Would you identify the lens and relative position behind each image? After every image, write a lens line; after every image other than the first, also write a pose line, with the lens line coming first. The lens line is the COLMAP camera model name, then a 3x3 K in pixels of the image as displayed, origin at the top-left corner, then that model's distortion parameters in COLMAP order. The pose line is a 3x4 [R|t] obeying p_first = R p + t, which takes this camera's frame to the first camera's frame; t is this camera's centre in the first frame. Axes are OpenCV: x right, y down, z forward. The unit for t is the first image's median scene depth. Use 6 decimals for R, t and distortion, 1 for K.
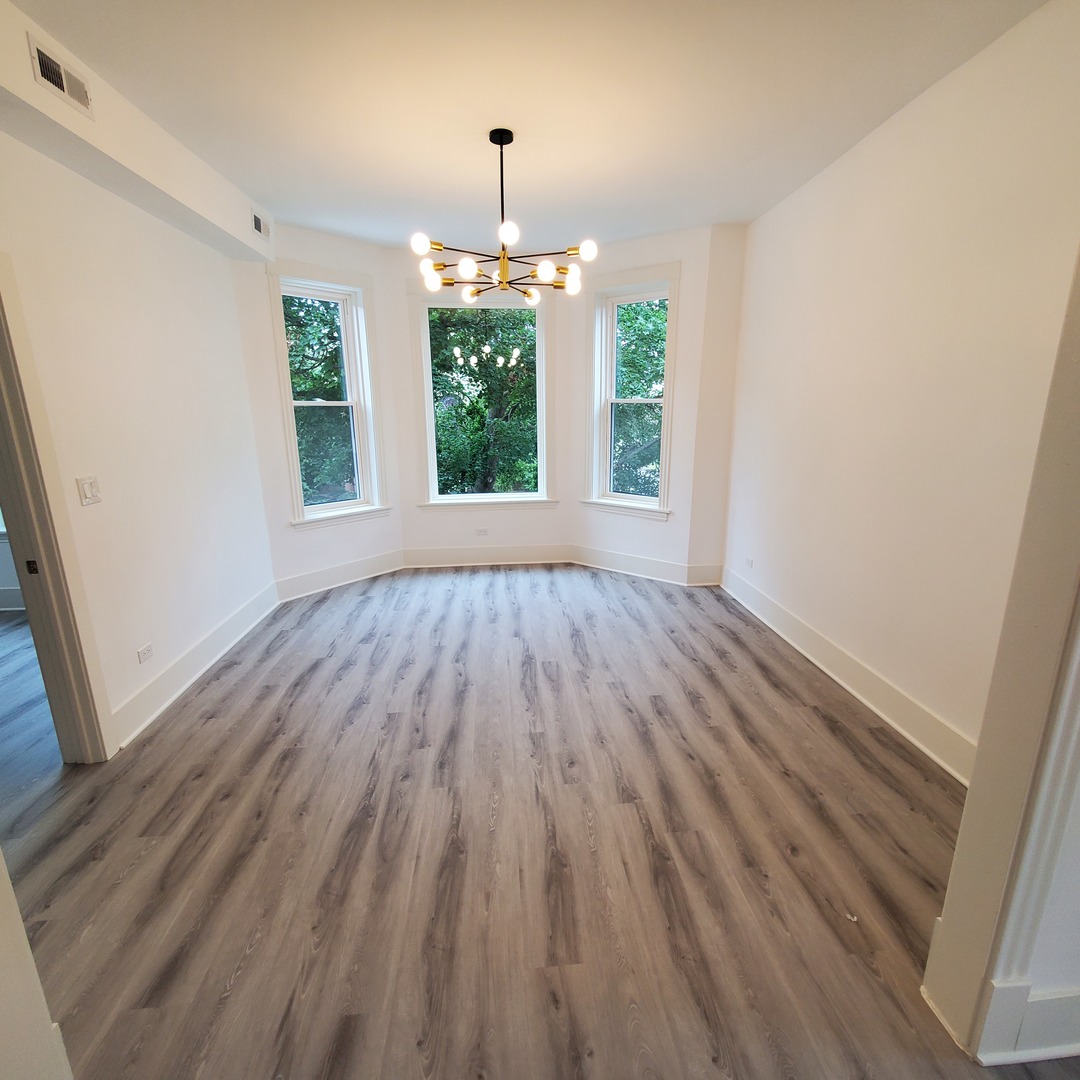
lens RADIAL K [[563.5, 0, 543.3], [0, 563.5, 535.8], [0, 0, 1]] dist [-0.003407, 0.001309]
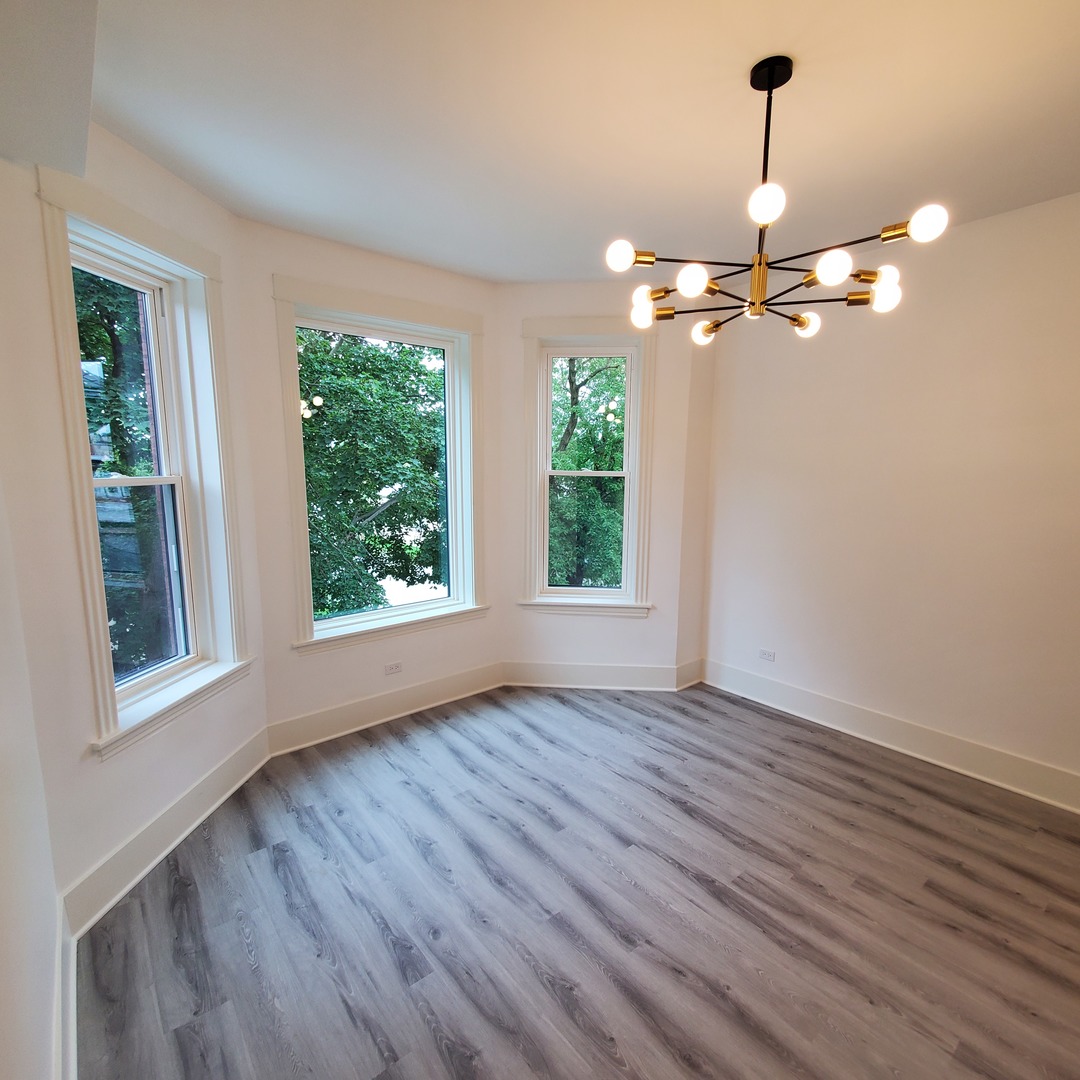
lens RADIAL K [[563.5, 0, 532.9], [0, 563.5, 547.9], [0, 0, 1]] dist [-0.003407, 0.001309]
pose [[0.824650, -0.076651, 0.560426, -0.416664], [0.120535, 0.991832, -0.041708, -0.125565], [-0.552651, 0.101946, 0.827154, 0.440043]]
